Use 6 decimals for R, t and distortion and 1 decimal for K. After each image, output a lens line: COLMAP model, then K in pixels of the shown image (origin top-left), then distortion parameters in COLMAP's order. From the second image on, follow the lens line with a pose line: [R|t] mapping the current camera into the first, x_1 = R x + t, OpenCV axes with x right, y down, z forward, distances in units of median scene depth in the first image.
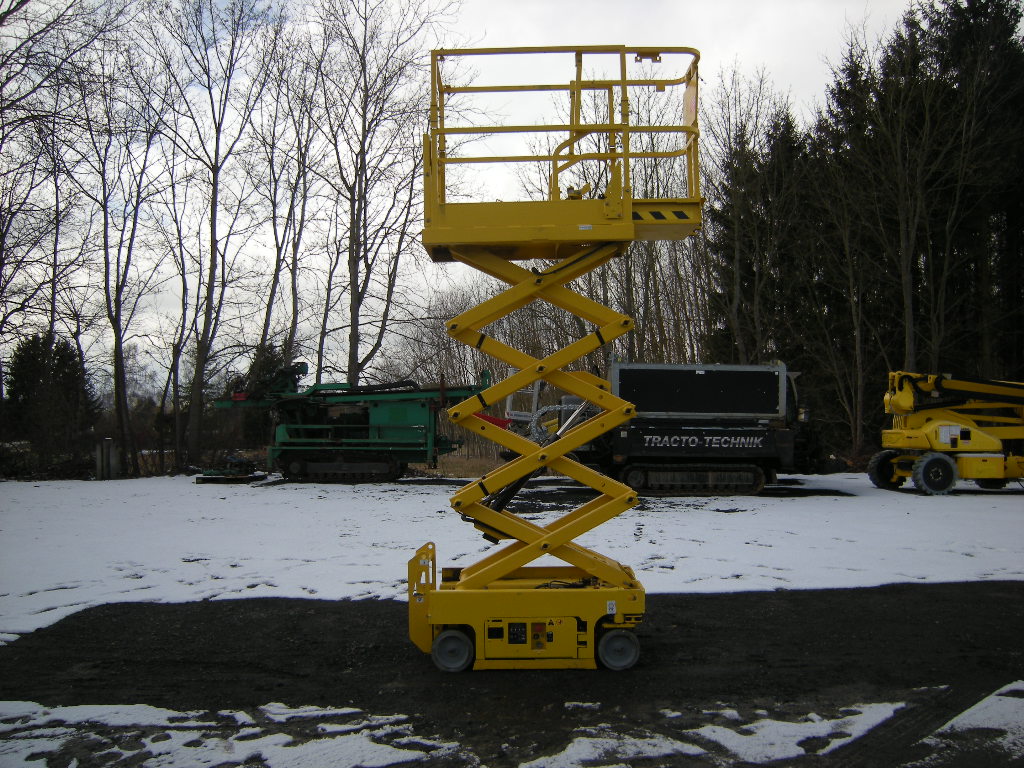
lens RADIAL K [[850.6, 0, 511.2], [0, 850.6, 385.4], [0, 0, 1]] dist [-0.111996, 0.045733]
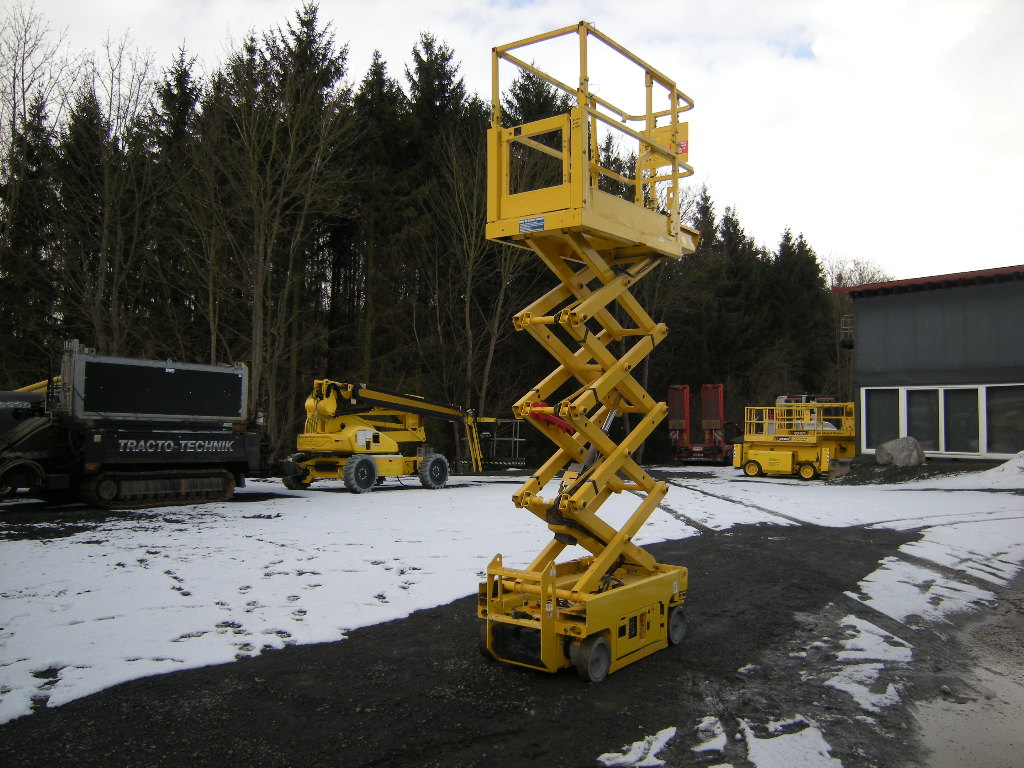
lens RADIAL K [[850.6, 0, 513.5], [0, 850.6, 382.6], [0, 0, 1]] dist [-0.111996, 0.045733]
pose [[0.592798, 0.044492, 0.804121, -0.292602], [-0.035050, 0.998952, -0.029433, 0.011543], [-0.804588, -0.010737, 0.593736, 0.168530]]
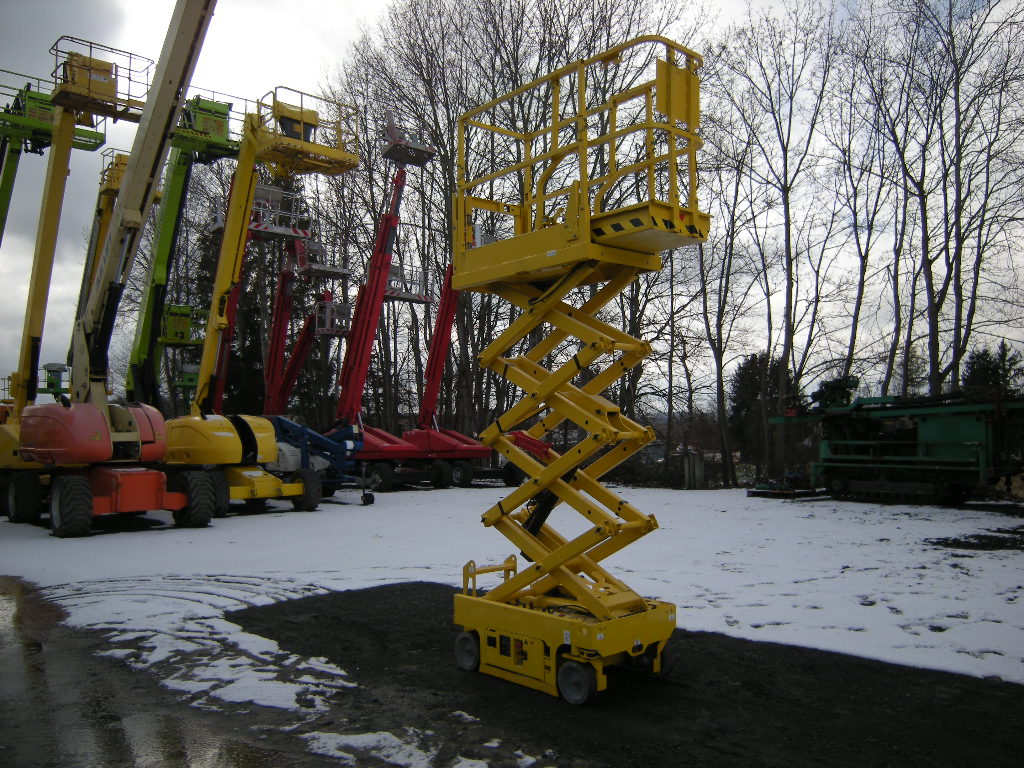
lens RADIAL K [[850.6, 0, 509.5], [0, 850.6, 383.0], [0, 0, 1]] dist [-0.111996, 0.045733]
pose [[0.666377, -0.039838, -0.744550, 0.264014], [0.026616, 0.999206, -0.029642, -0.001648], [0.745139, -0.000064, 0.666909, 0.096467]]
